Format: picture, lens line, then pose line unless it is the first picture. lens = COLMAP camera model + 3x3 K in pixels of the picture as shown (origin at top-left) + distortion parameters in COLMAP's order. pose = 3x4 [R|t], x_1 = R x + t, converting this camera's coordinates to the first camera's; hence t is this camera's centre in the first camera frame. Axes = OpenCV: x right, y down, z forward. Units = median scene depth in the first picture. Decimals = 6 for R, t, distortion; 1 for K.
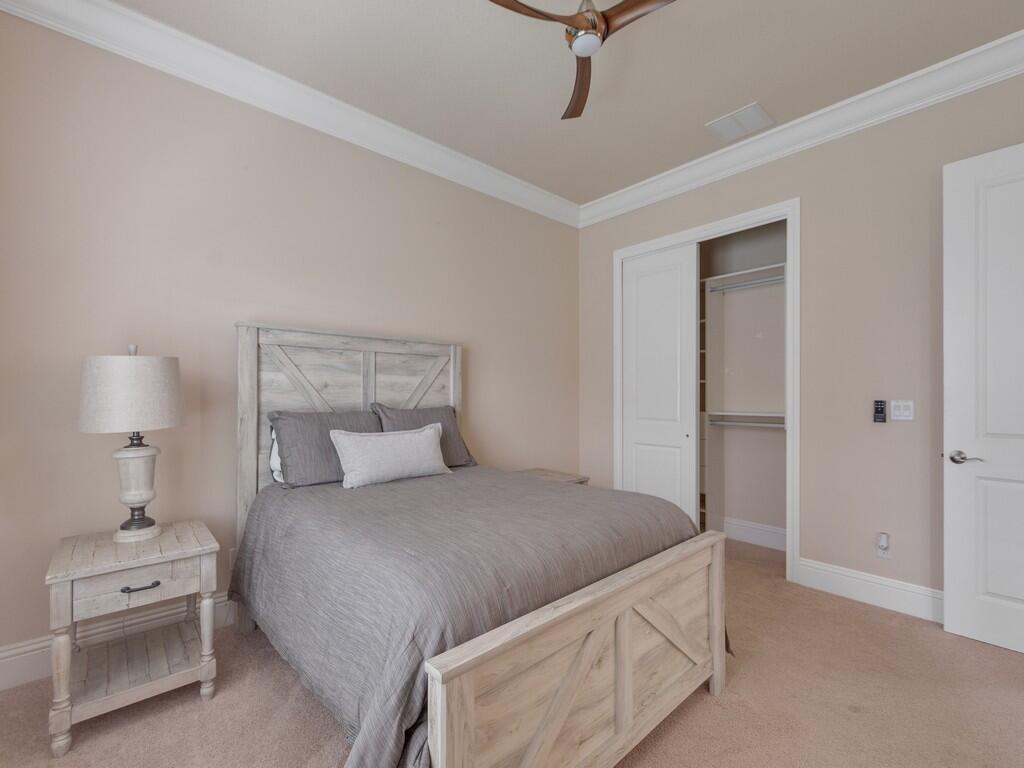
lens RADIAL K [[454.6, 0, 514.5], [0, 454.6, 383.0], [0, 0, 1]] dist [0.006598, 0.000986]
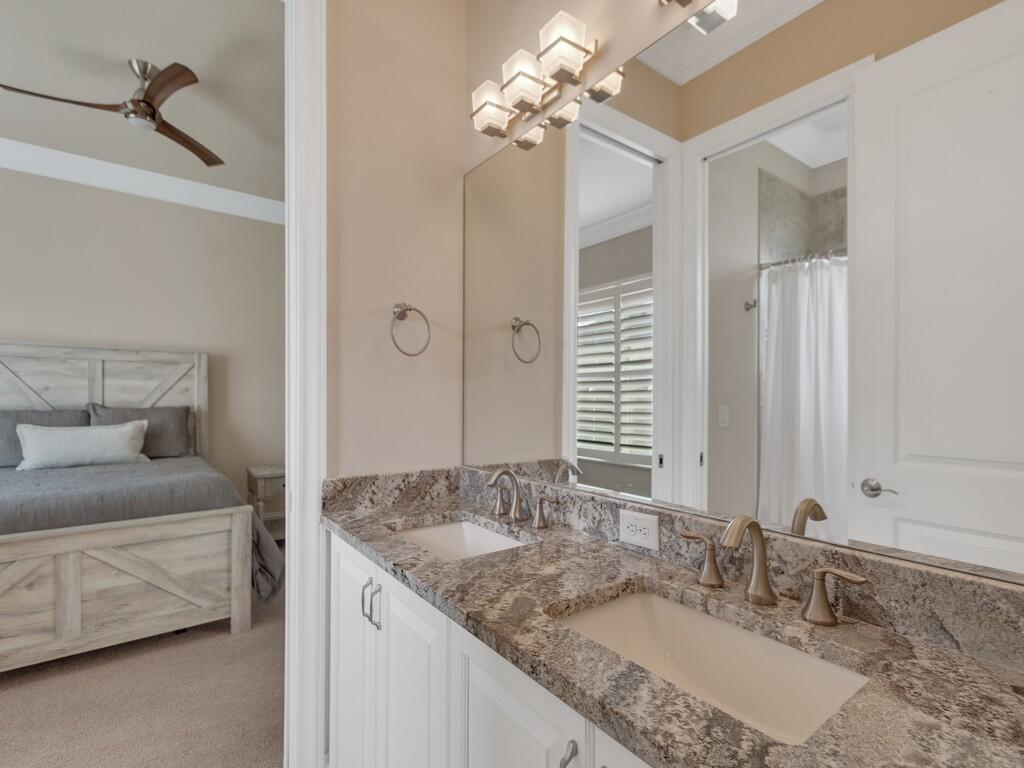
lens RADIAL K [[478.5, 0, 508.0], [0, 478.5, 391.8], [0, 0, 1]] dist [0.010286, -0.001708]
pose [[0.997381, 0.005913, -0.072080, 0.862545], [-0.004540, 0.999805, 0.019198, -0.014199], [0.072180, -0.018820, 0.997214, -0.184987]]
